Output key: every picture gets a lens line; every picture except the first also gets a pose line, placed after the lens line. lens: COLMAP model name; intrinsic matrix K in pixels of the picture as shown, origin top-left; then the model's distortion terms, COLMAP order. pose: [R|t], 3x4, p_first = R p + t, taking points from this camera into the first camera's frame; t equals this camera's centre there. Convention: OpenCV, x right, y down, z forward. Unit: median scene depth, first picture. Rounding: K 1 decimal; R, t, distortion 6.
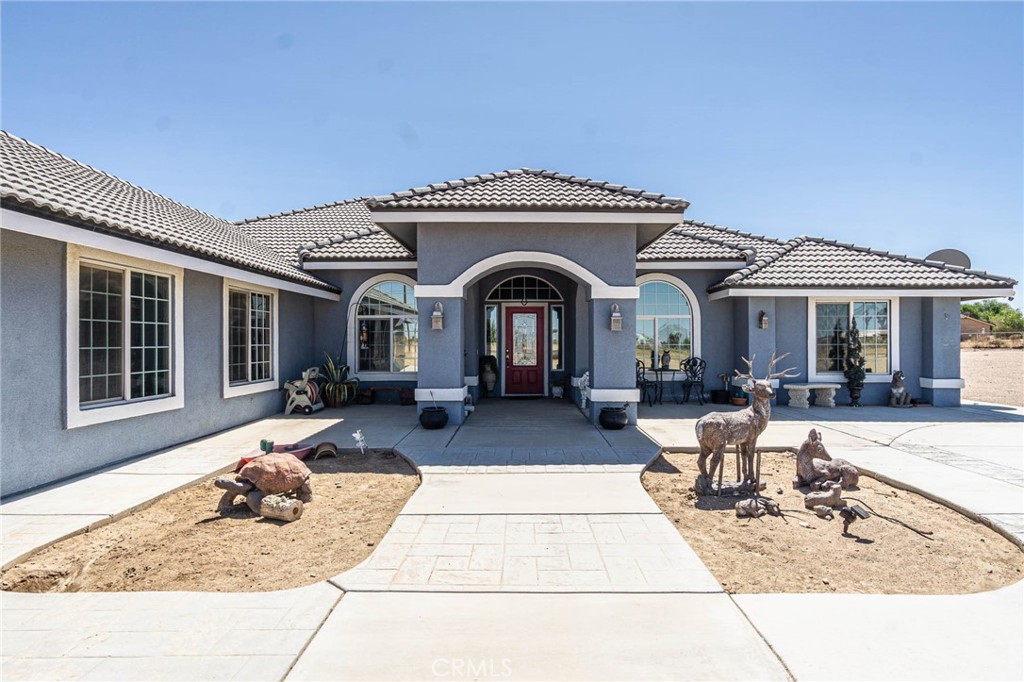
lens RADIAL K [[543.4, 0, 512.0], [0, 543.4, 341.0], [0, 0, 1]] dist [0.003726, 0.002358]
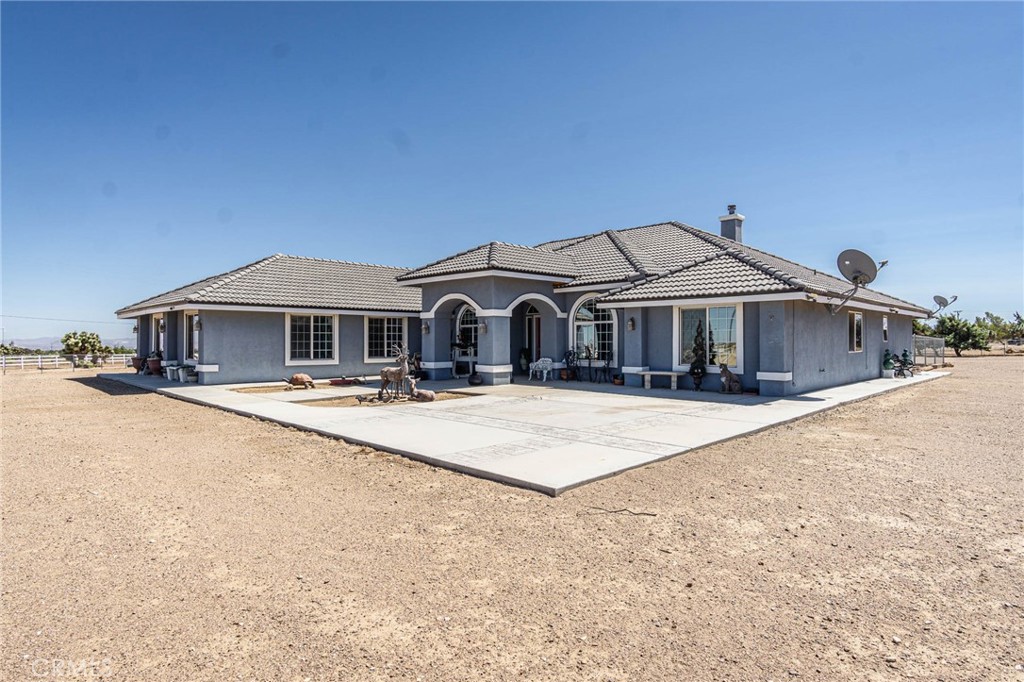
lens RADIAL K [[543.4, 0, 512.0], [0, 543.4, 341.0], [0, 0, 1]] dist [0.003726, 0.002358]
pose [[0.716245, 0.001608, -0.697847, 1.207886], [-0.000770, 0.999999, 0.001514, 0.002280], [0.697848, -0.000546, 0.716245, -0.207747]]
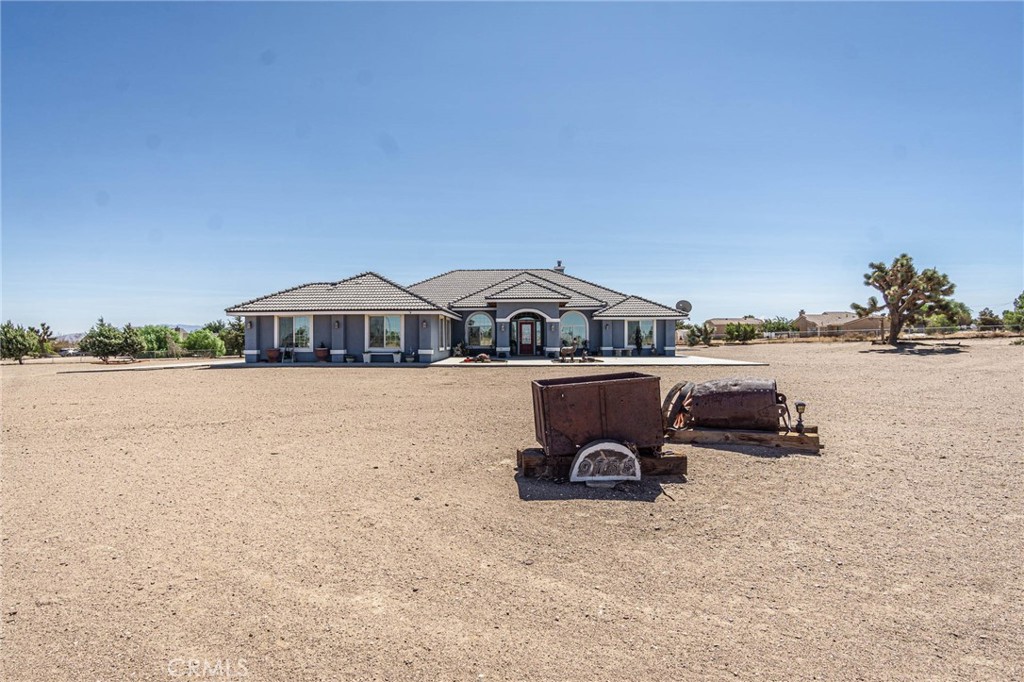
lens RADIAL K [[543.4, 0, 512.0], [0, 543.4, 341.0], [0, 0, 1]] dist [0.003726, 0.002358]
pose [[0.999965, -0.002258, 0.008102, -0.081316], [0.002219, 0.999986, 0.004867, 0.021708], [-0.008113, -0.004849, 0.999955, -1.931652]]
